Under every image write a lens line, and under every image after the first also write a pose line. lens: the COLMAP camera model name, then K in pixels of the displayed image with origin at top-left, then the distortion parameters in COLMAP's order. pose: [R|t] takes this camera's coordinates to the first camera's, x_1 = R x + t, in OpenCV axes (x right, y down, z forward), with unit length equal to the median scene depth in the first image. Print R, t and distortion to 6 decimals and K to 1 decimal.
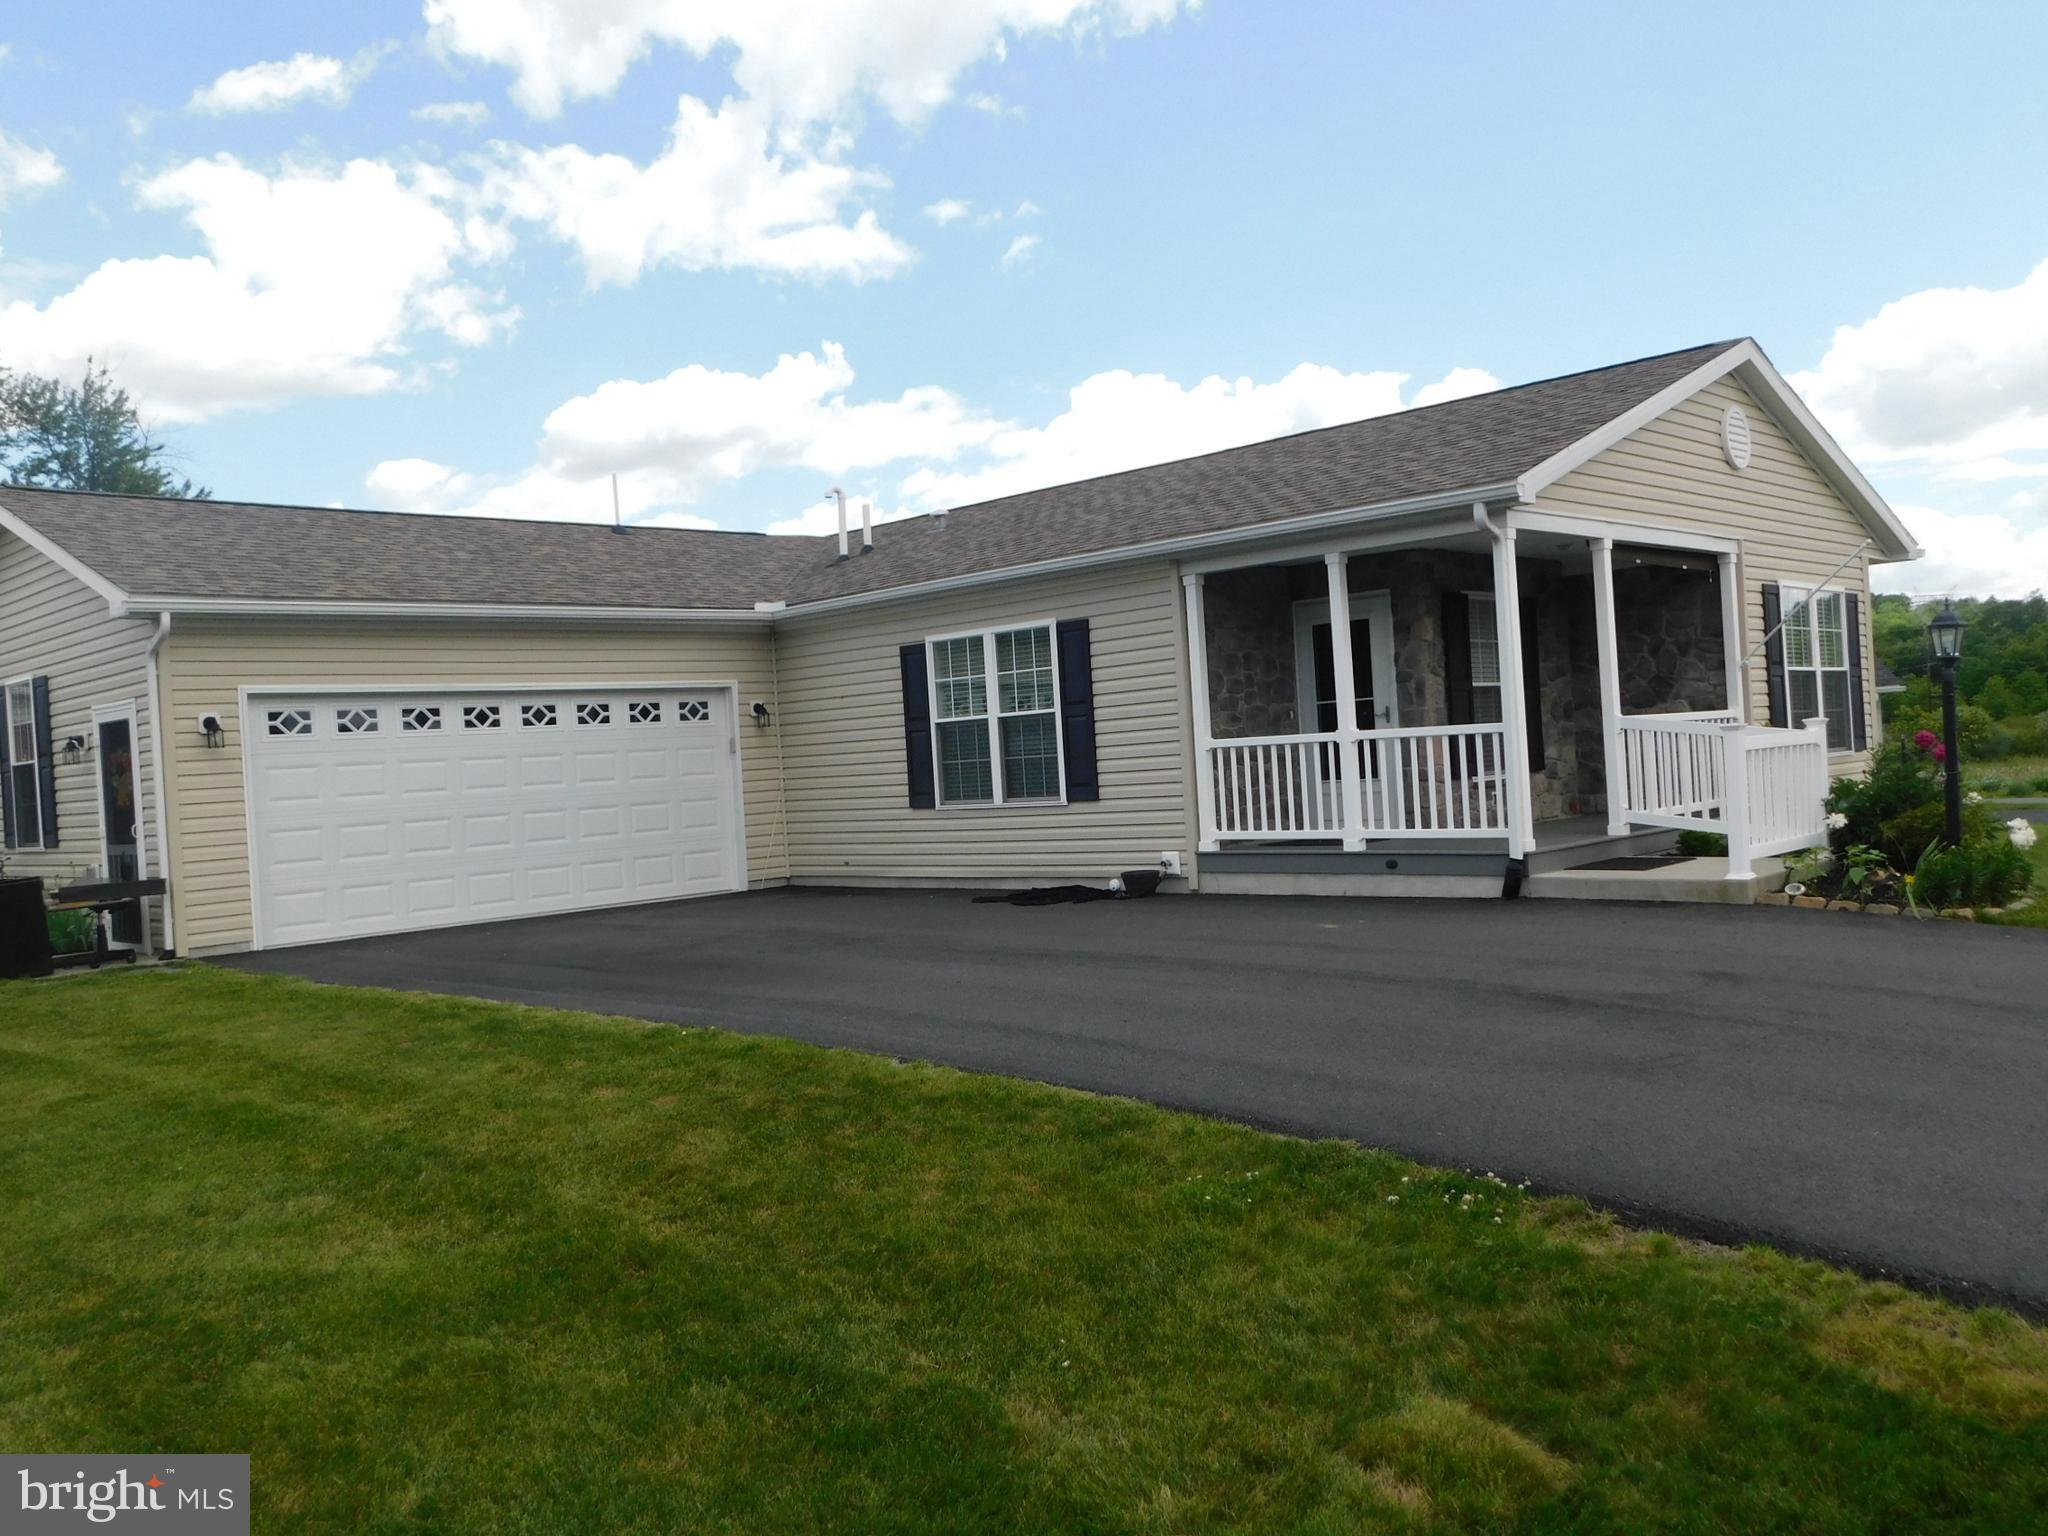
lens RADIAL K [[1626.2, 0, 1024.5], [0, 1626.2, 766.8], [0, 0, 1]] dist [0.007386, -0.011736]
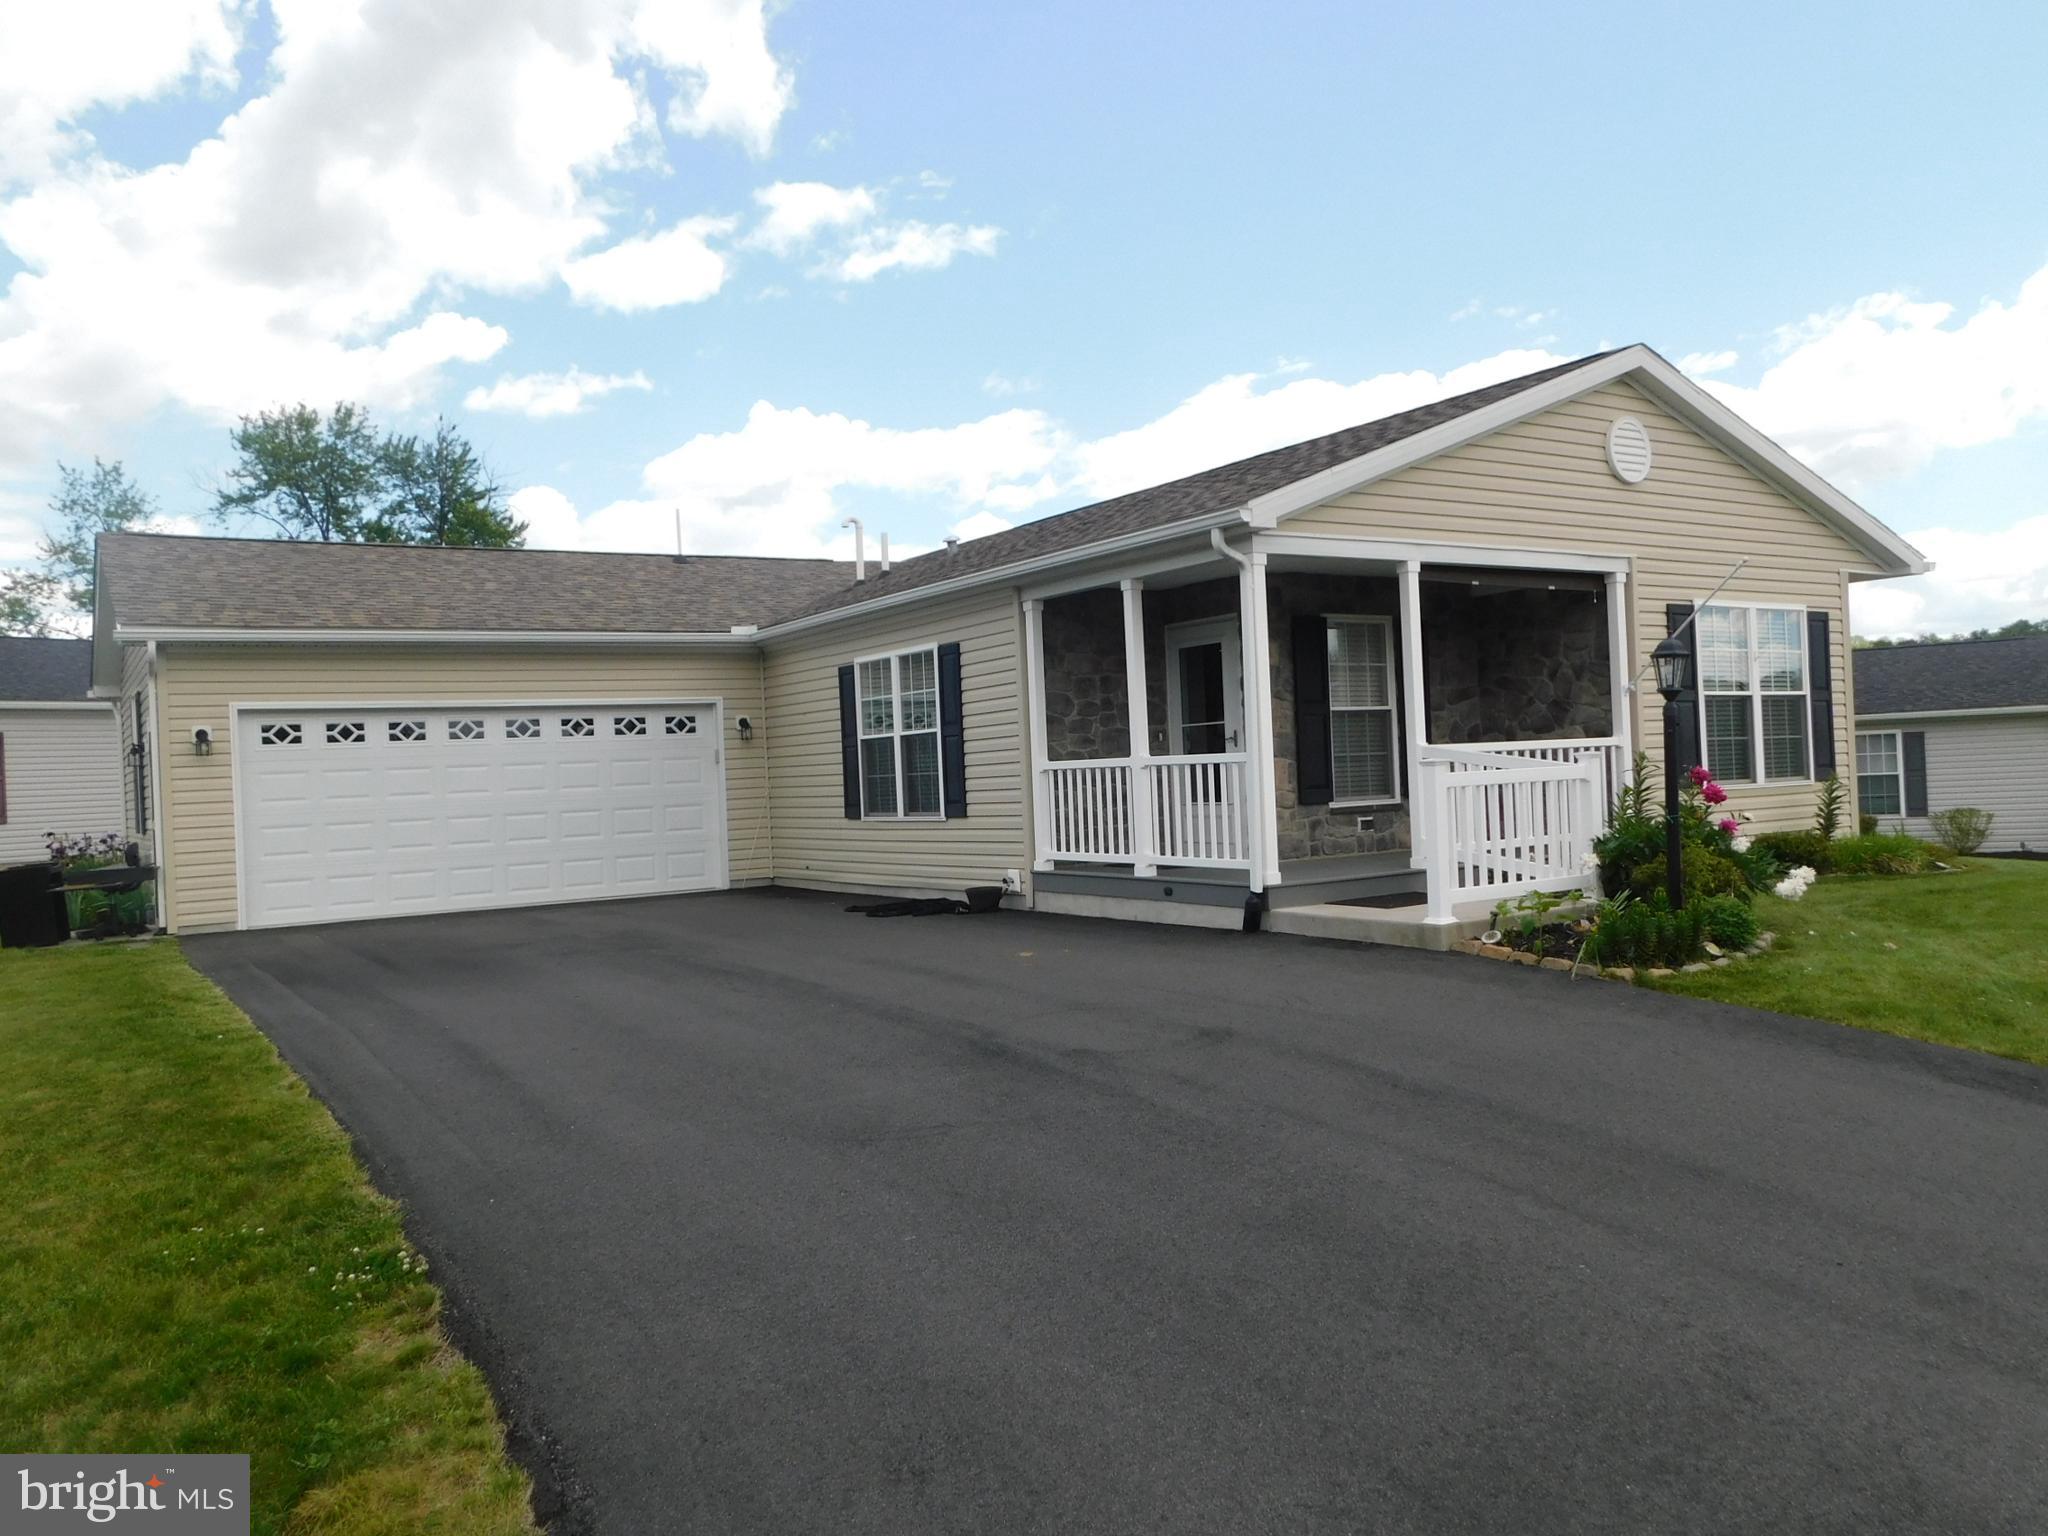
lens RADIAL K [[1491.4, 0, 1022.0], [0, 1491.4, 768.5], [0, 0, 1]] dist [0.007520, -0.003471]
pose [[0.975989, 0.016239, -0.217216, 0.291498], [-0.015478, 0.999867, 0.005202, -0.016331], [0.217271, -0.001715, 0.976110, 0.076103]]
